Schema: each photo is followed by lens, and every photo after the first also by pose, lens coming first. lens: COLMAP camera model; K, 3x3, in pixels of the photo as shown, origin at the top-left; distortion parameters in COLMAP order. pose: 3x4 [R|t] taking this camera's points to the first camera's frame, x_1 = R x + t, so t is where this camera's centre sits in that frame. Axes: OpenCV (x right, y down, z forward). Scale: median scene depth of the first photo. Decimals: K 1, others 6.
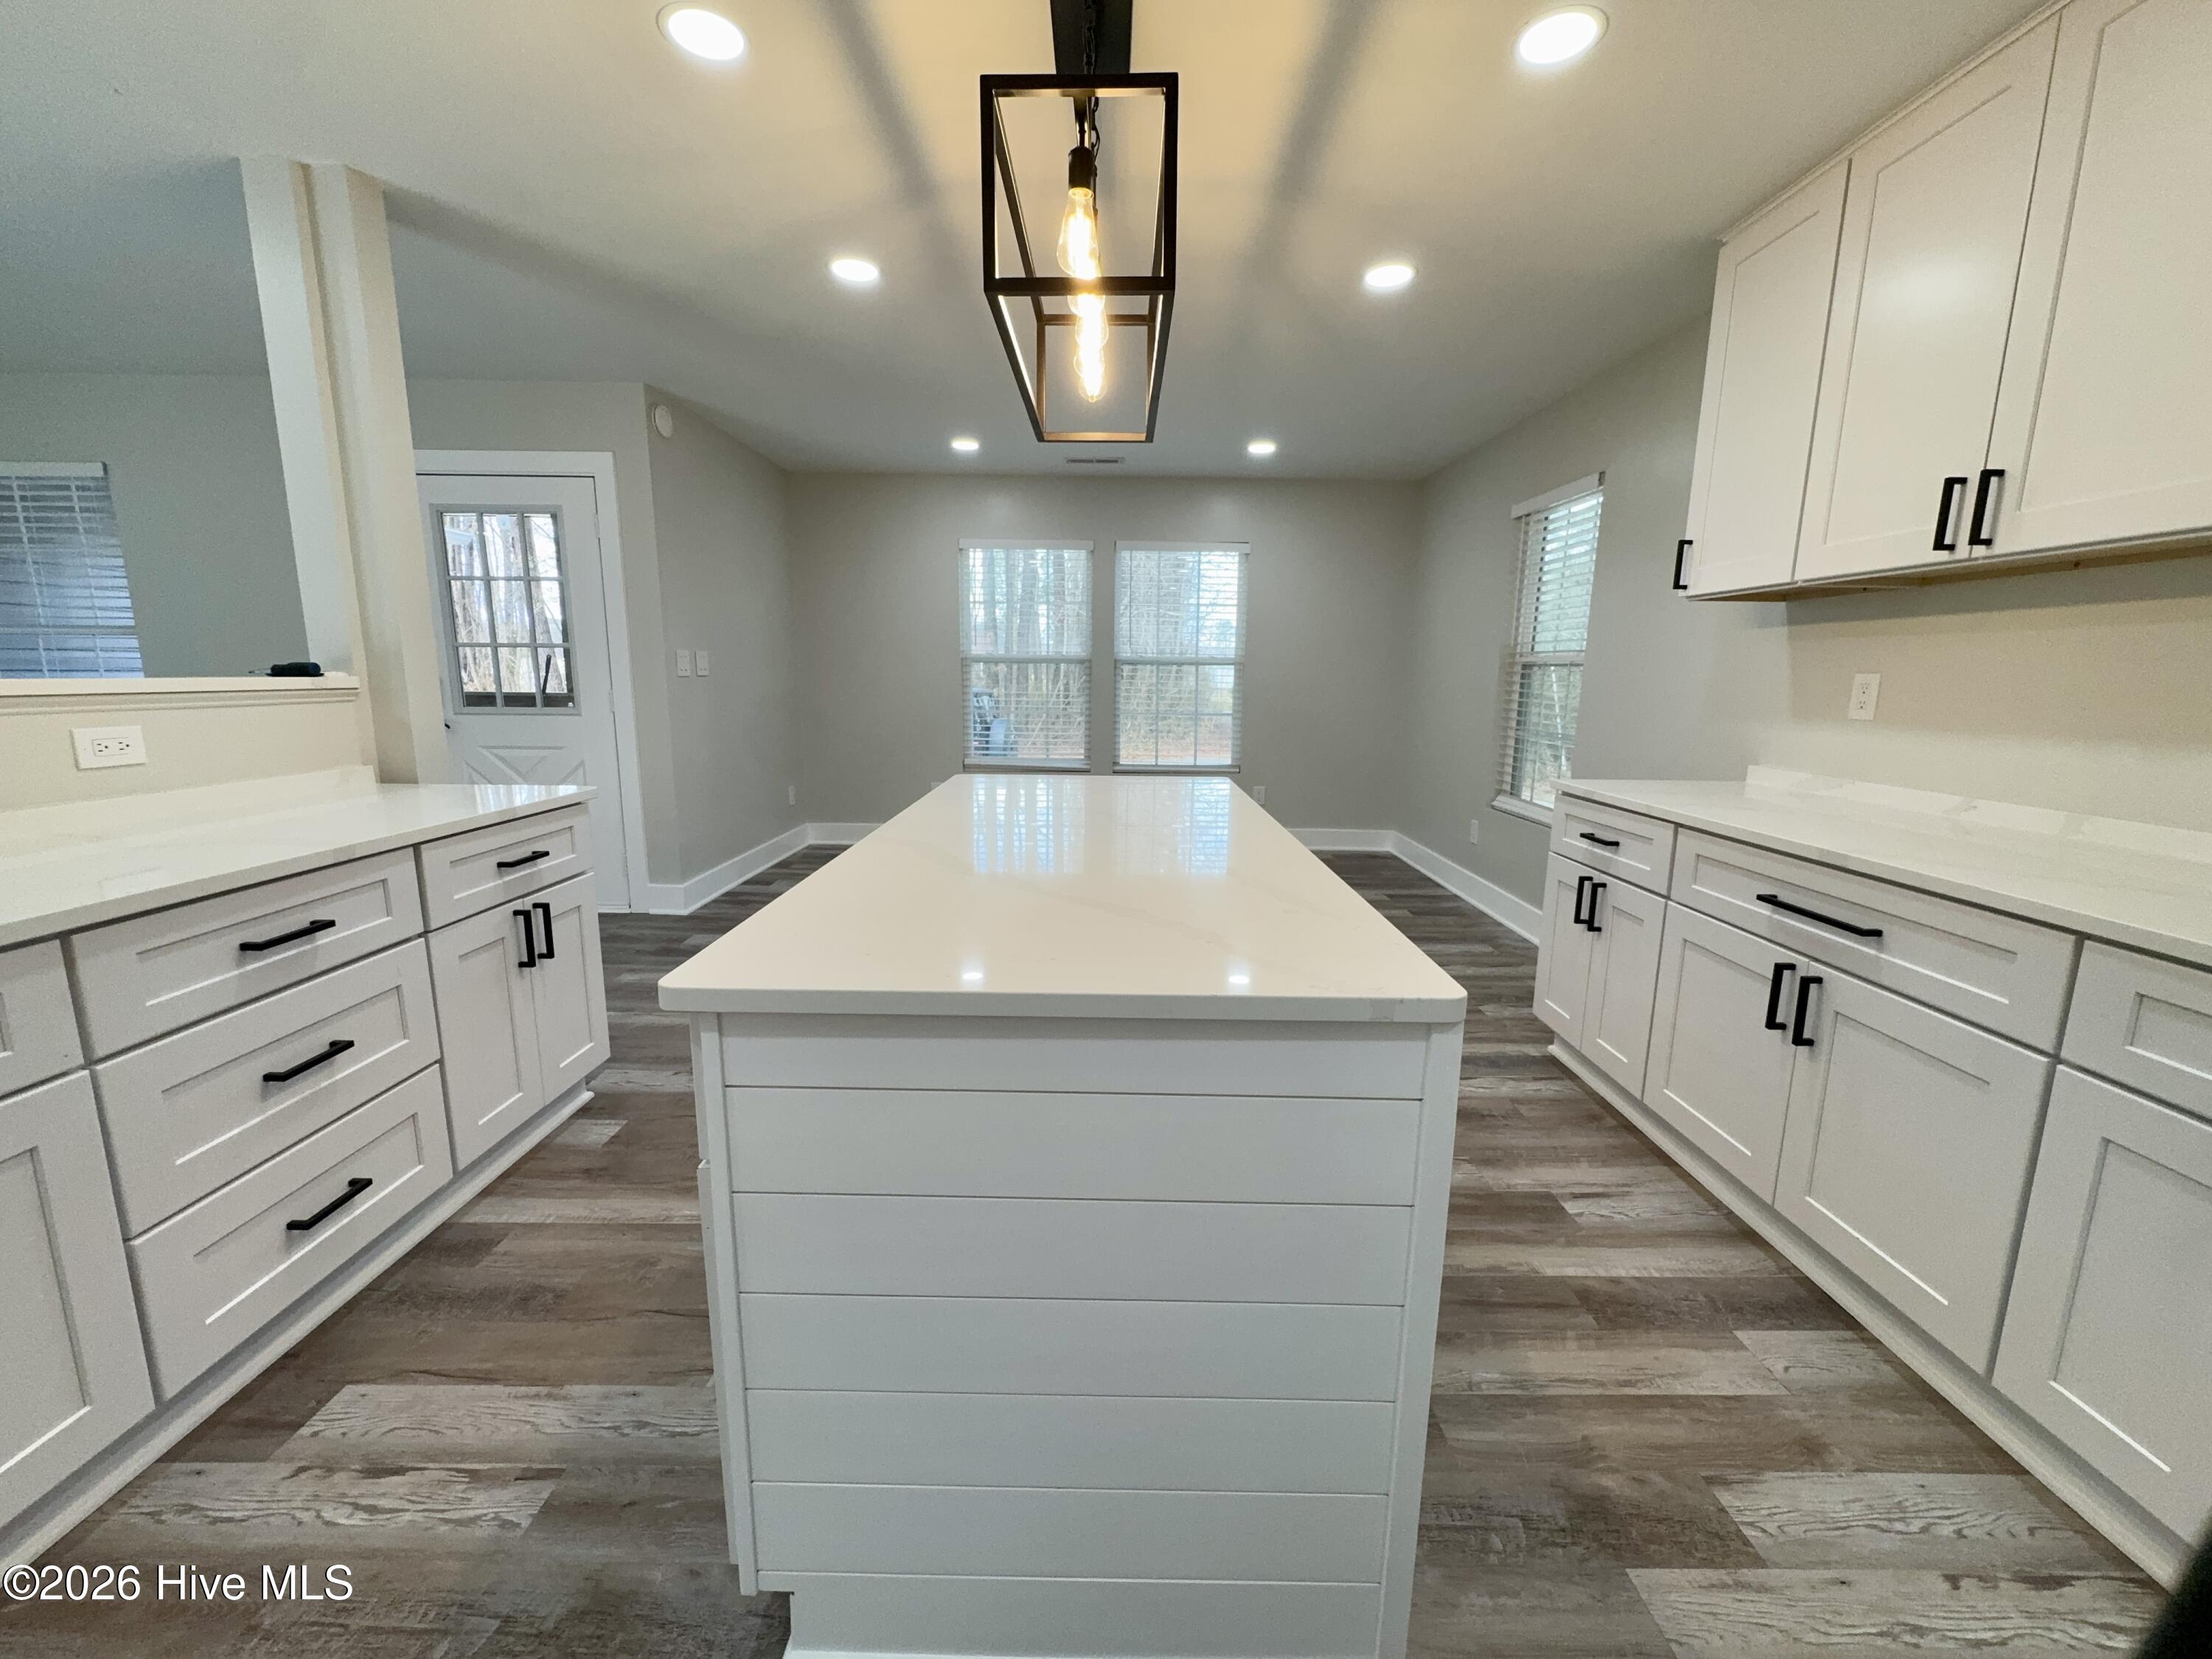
lens RADIAL K [[886.2, 0, 1103.0], [0, 886.2, 825.4], [0, 0, 1]] dist [-0.002545, 0.000084]
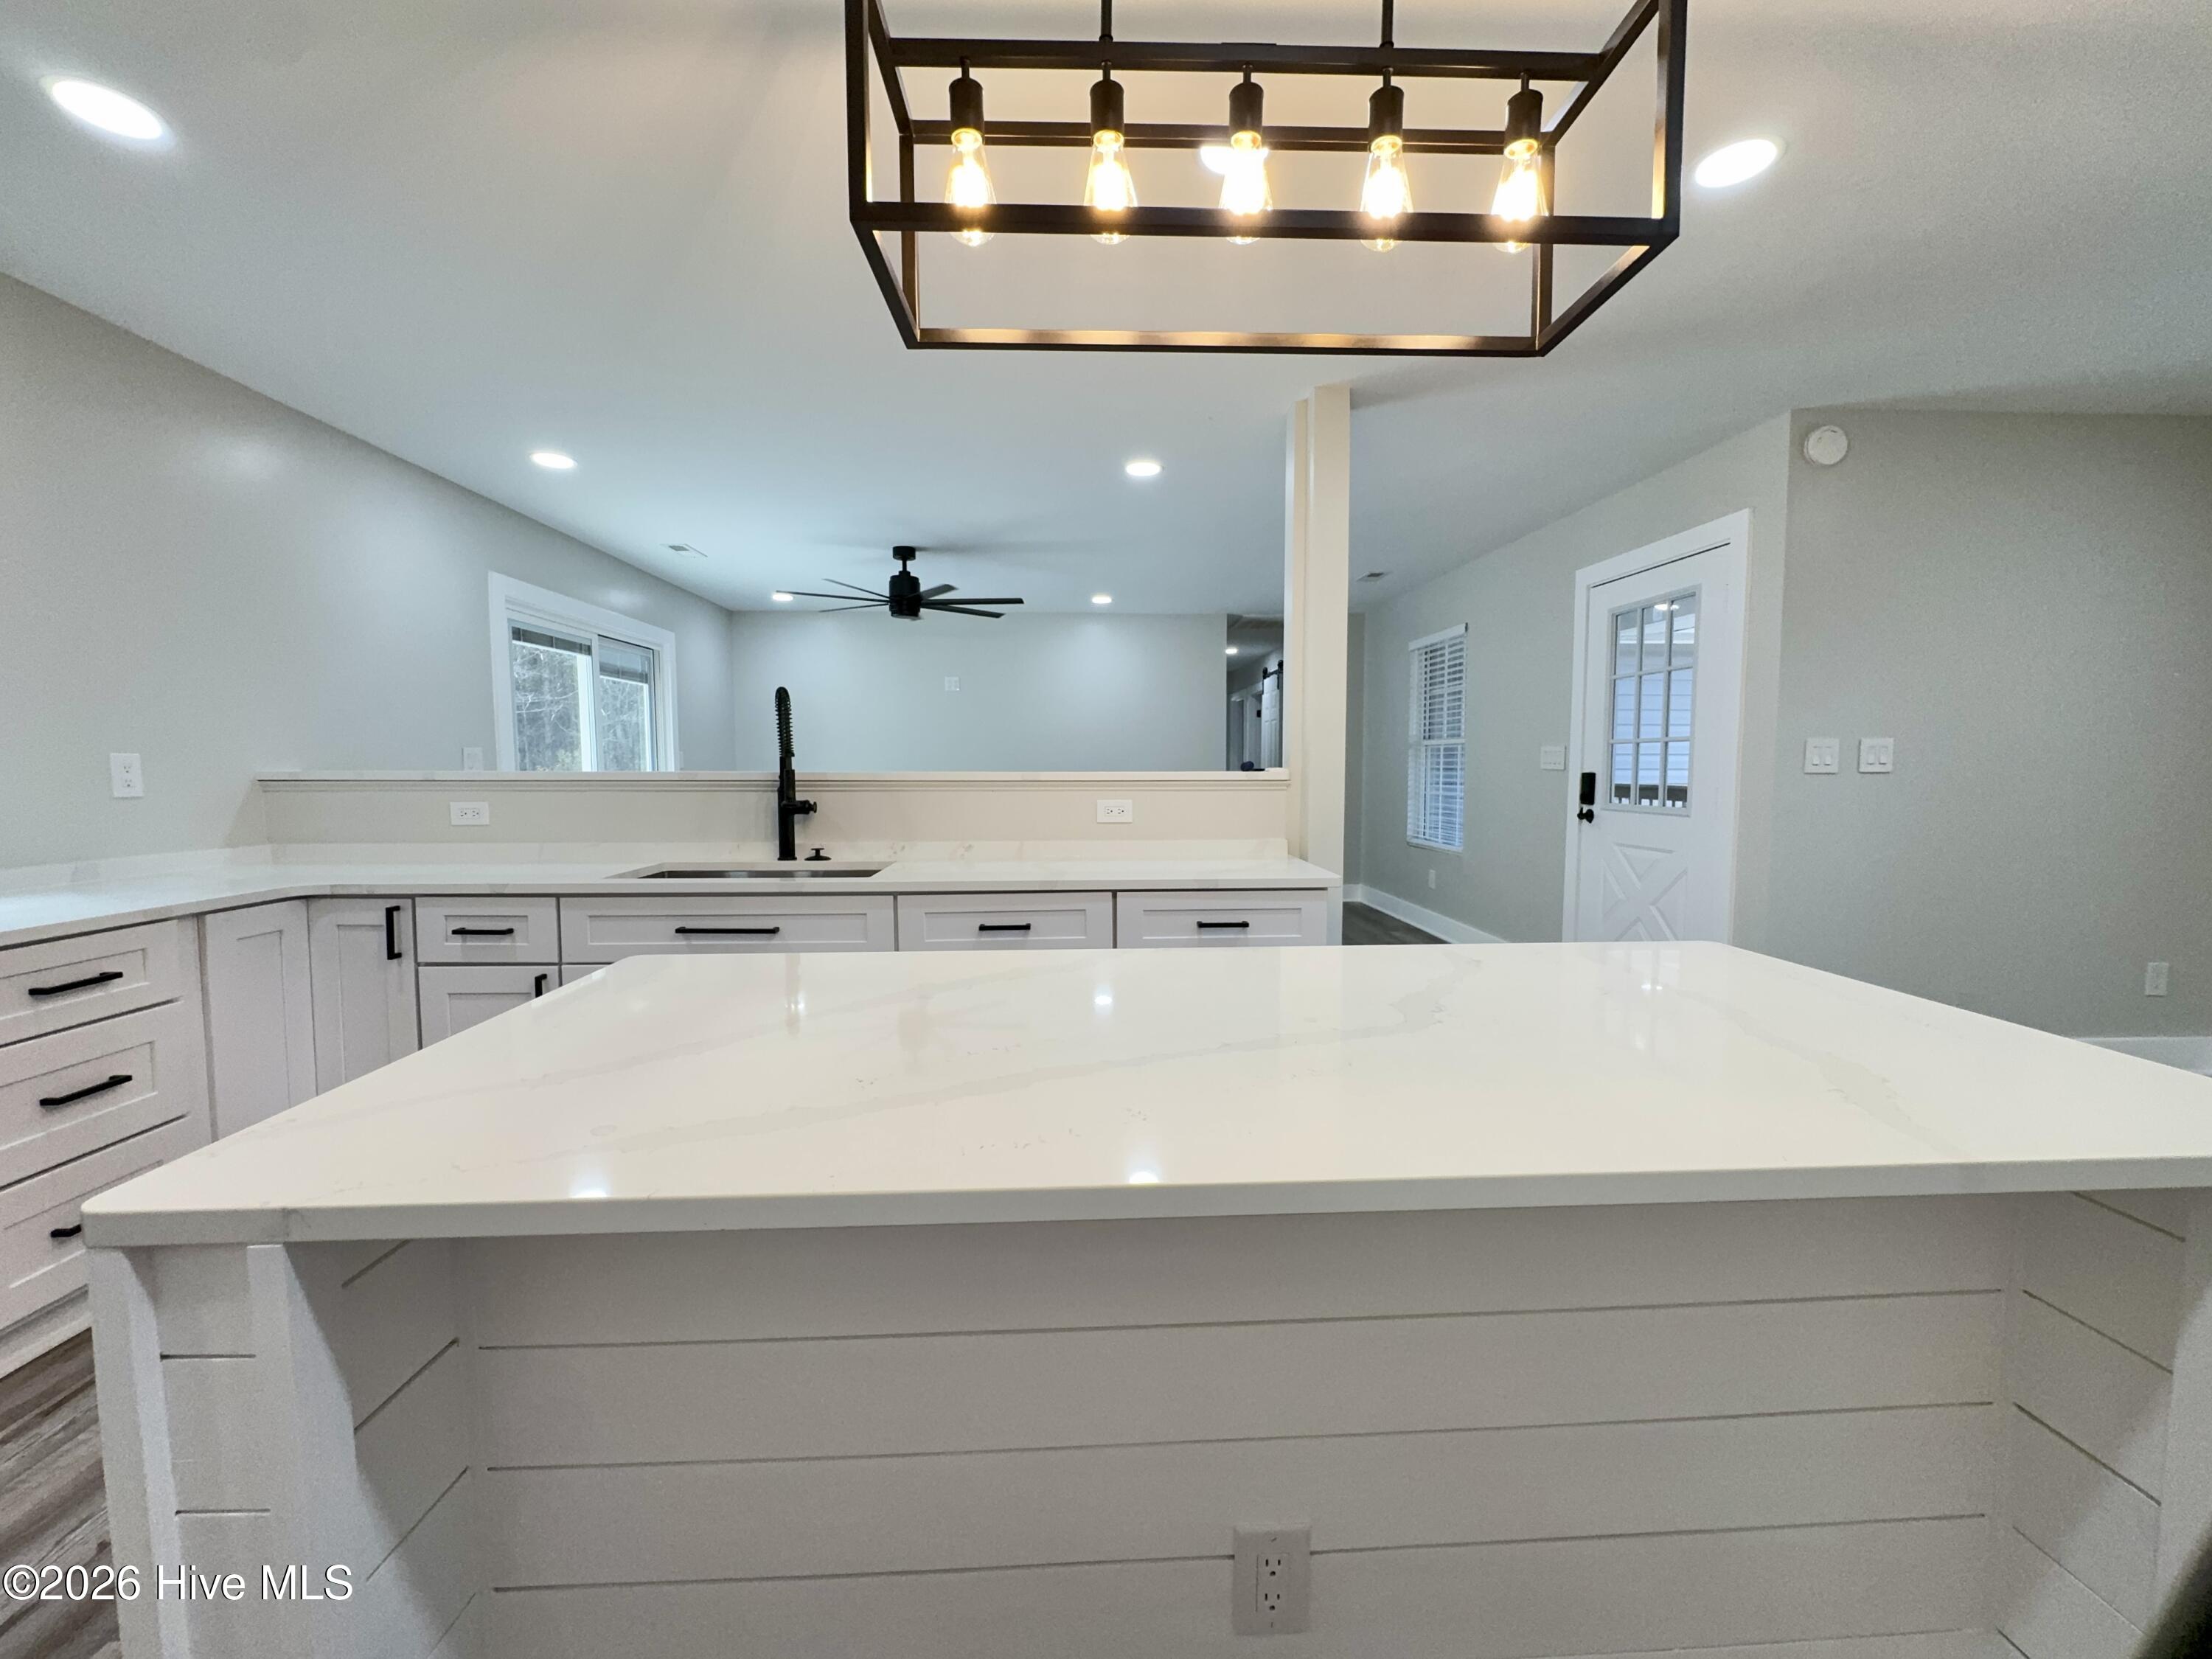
lens RADIAL K [[879.5, 0, 1107.4], [0, 879.5, 826.9], [0, 0, 1]] dist [-0.004052, 0.000290]
pose [[0.053086, 0.060761, -0.996740, 0.490667], [-0.168444, 0.984389, 0.051037, -0.123740], [0.984281, 0.165186, 0.062492, 0.764044]]
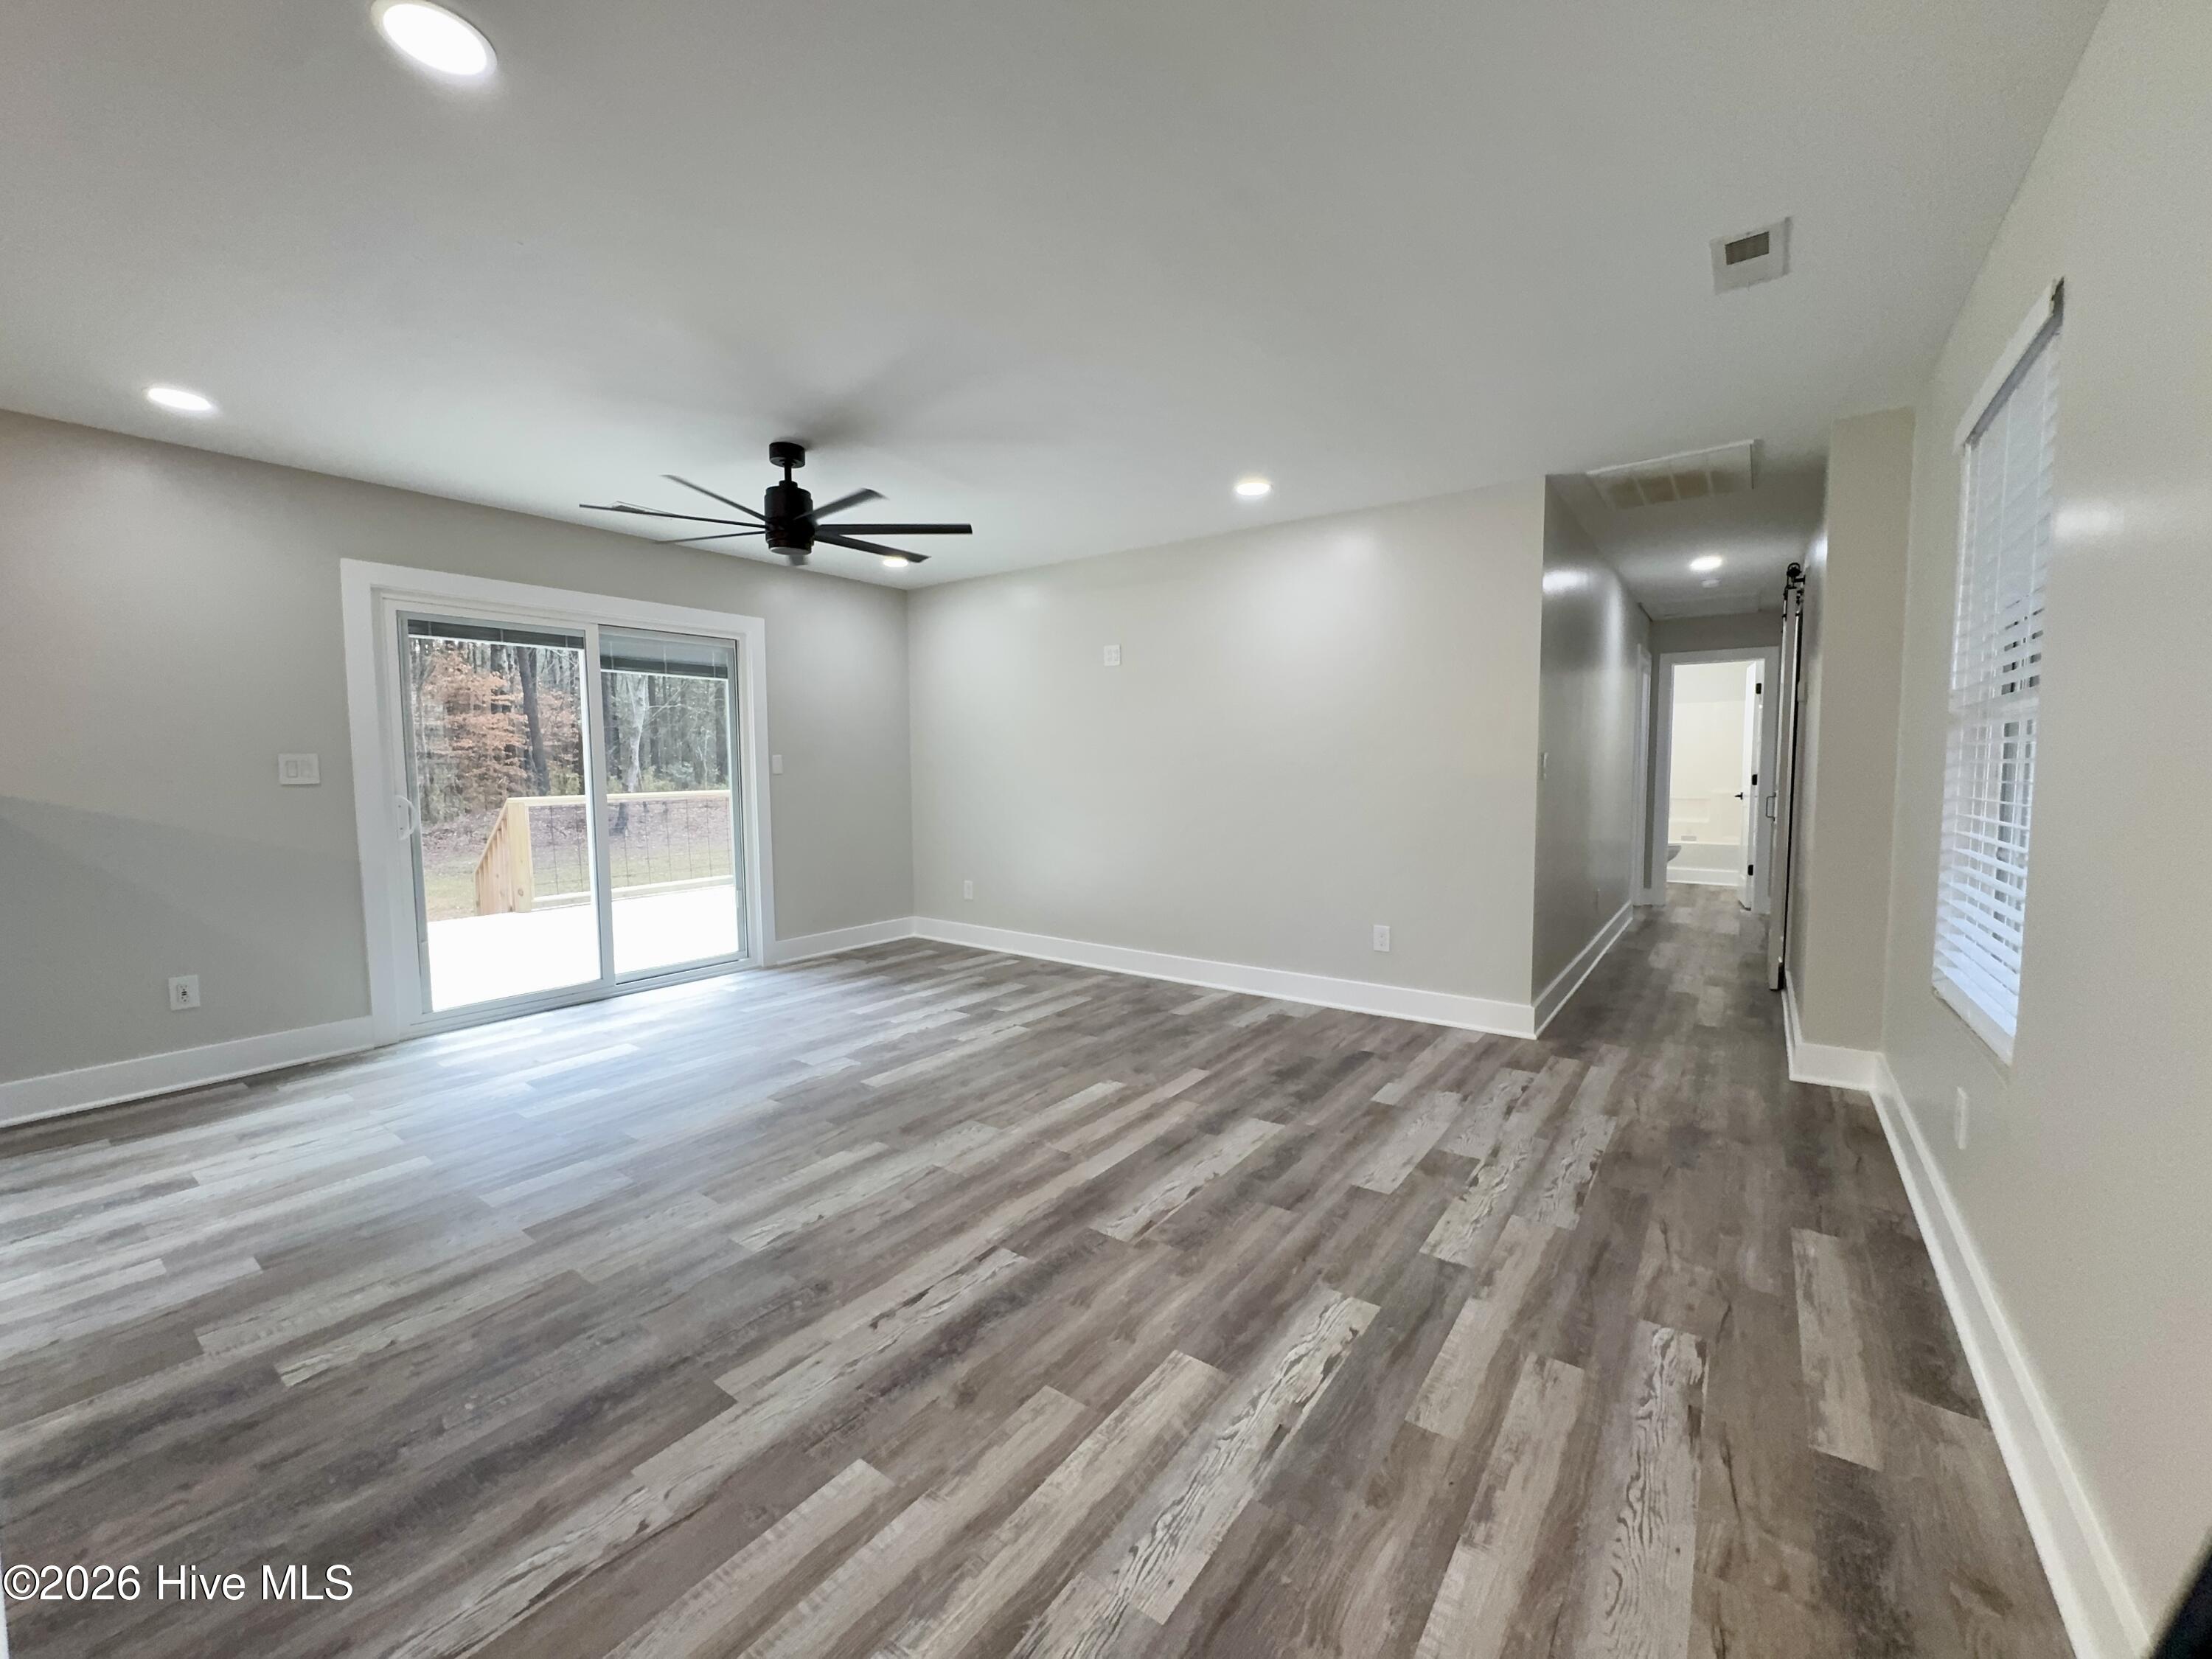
lens RADIAL K [[879.5, 0, 1107.4], [0, 879.5, 826.9], [0, 0, 1]] dist [-0.004052, 0.000290]
pose [[-0.590026, 0.048179, -0.805946, -1.031491], [-0.140656, 0.976820, 0.161367, -0.327765], [0.795038, 0.208572, -0.569572, 1.785280]]
